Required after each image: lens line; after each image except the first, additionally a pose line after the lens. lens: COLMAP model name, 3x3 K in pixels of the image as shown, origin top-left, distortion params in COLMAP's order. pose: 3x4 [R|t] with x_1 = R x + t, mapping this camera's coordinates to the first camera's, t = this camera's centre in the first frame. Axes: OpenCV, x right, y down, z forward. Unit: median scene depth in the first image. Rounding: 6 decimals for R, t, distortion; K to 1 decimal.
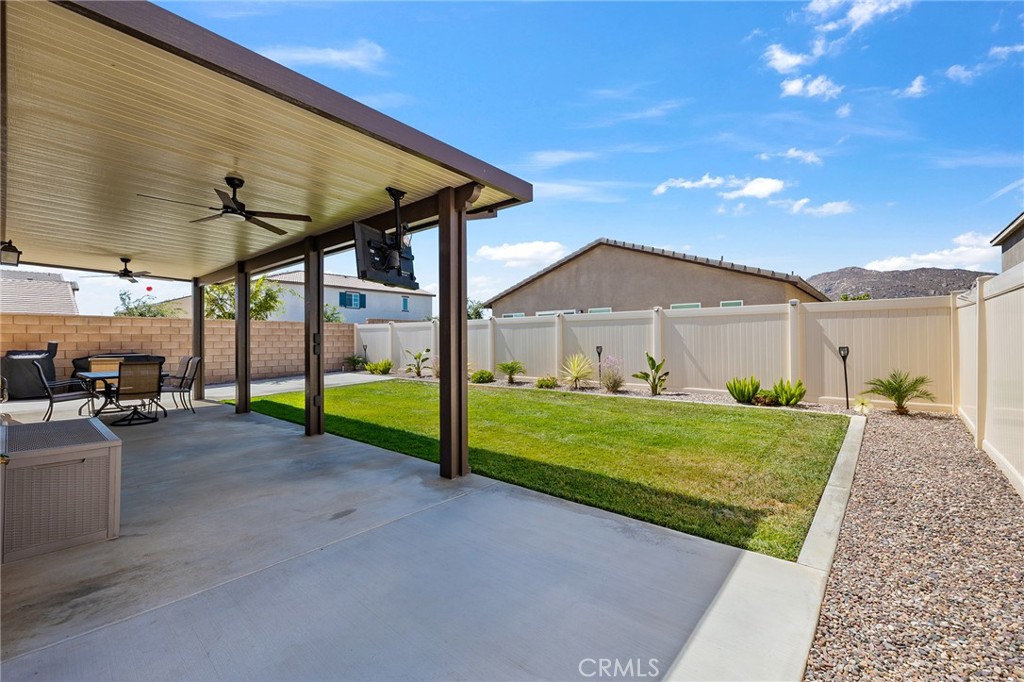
lens RADIAL K [[431.1, 0, 506.8], [0, 431.1, 337.7], [0, 0, 1]] dist [0.002451, -0.000198]
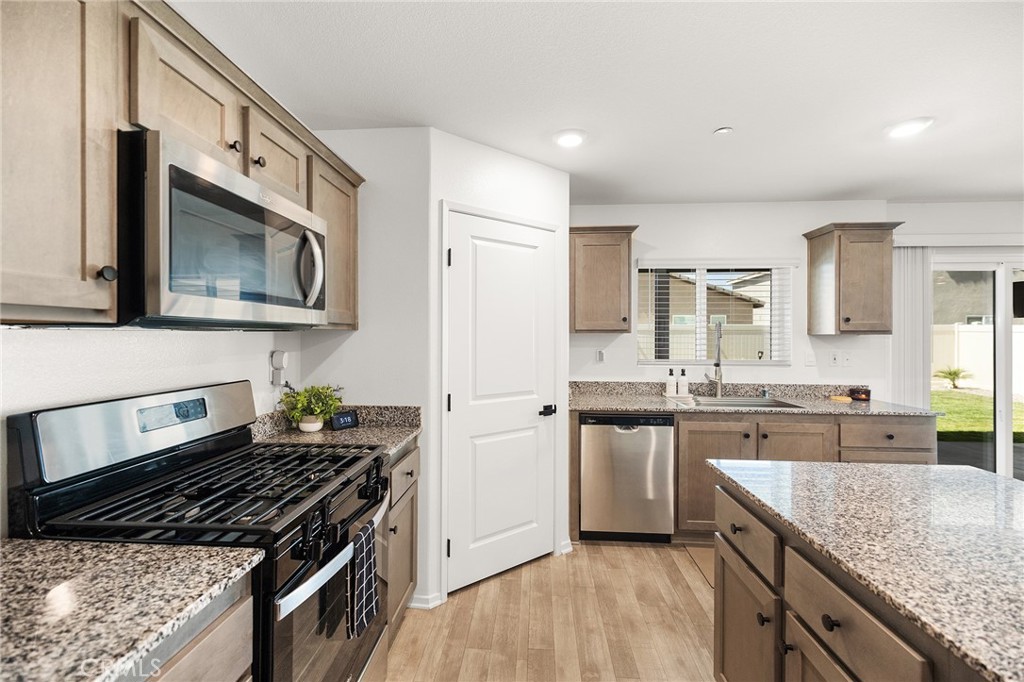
lens RADIAL K [[431.1, 0, 506.8], [0, 431.1, 337.7], [0, 0, 1]] dist [0.002451, -0.000198]
pose [[0.802102, 0.008585, 0.597126, -1.006329], [-0.011402, 0.999935, 0.000939, -0.011611], [-0.597079, -0.007562, 0.802147, 0.377716]]
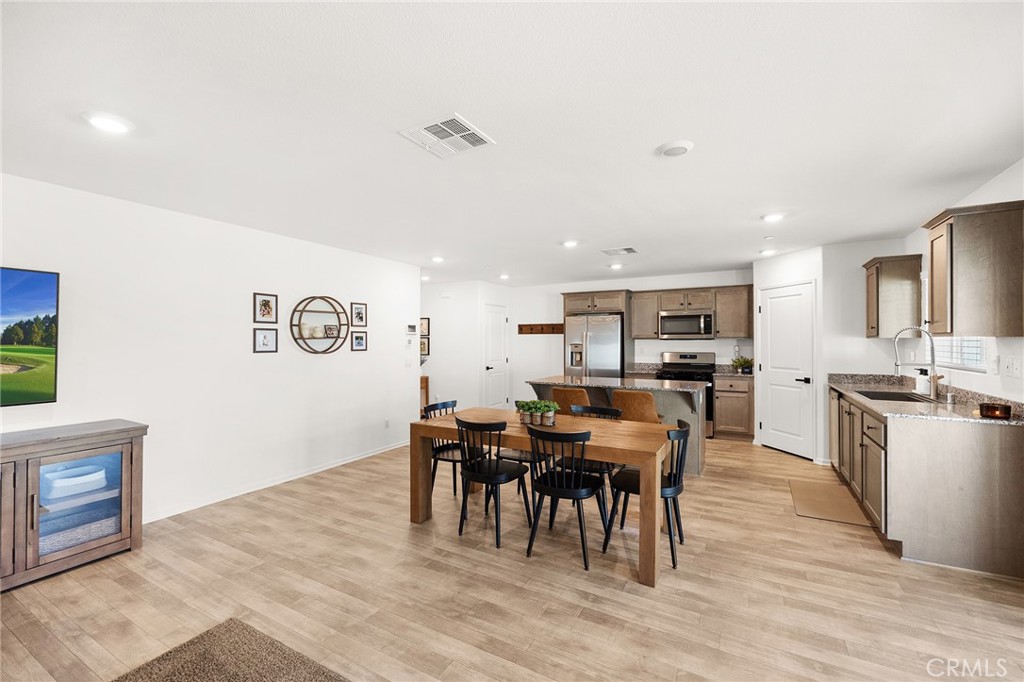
lens RADIAL K [[430.7, 0, 506.9], [0, 430.7, 341.2], [0, 0, 1]] dist [0.000745, 0.000233]
pose [[0.196010, 0.006250, -0.980582, -0.426674], [0.004032, 0.999966, 0.007179, -0.016546], [0.980594, -0.005361, 0.195978, 0.147699]]
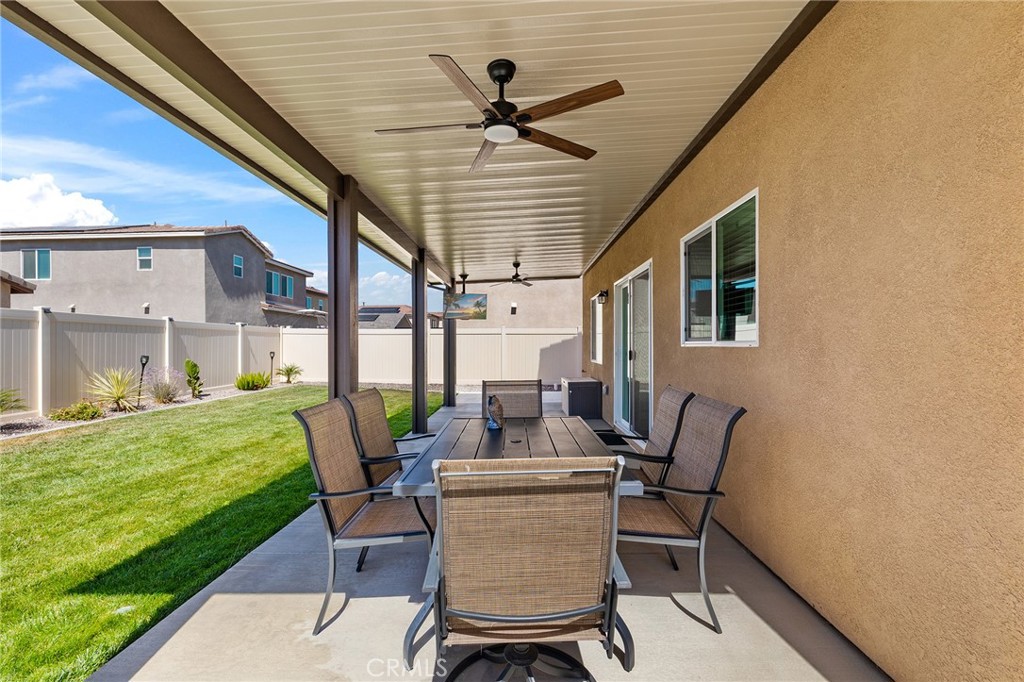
lens RADIAL K [[432.3, 0, 505.9], [0, 432.3, 339.5], [0, 0, 1]] dist [0.000476, 0.000042]
pose [[-0.621633, 0.021102, 0.783024, -0.813756], [0.008603, 0.999761, -0.020113, 0.008813], [-0.783261, -0.005767, -0.621666, 0.855806]]
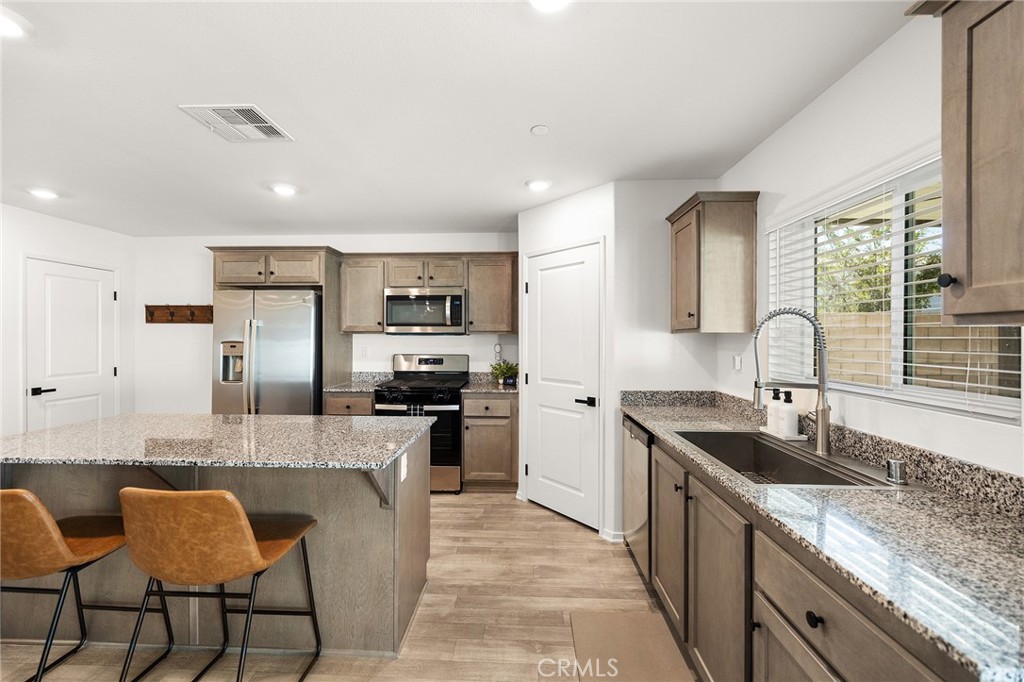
lens RADIAL K [[431.1, 0, 506.8], [0, 431.1, 337.7], [0, 0, 1]] dist [0.002451, -0.000198]
pose [[0.619761, 0.008805, -0.784741, -0.635951], [-0.004457, 0.999960, 0.007700, -0.013965], [0.784778, -0.001274, 0.619775, 0.341130]]
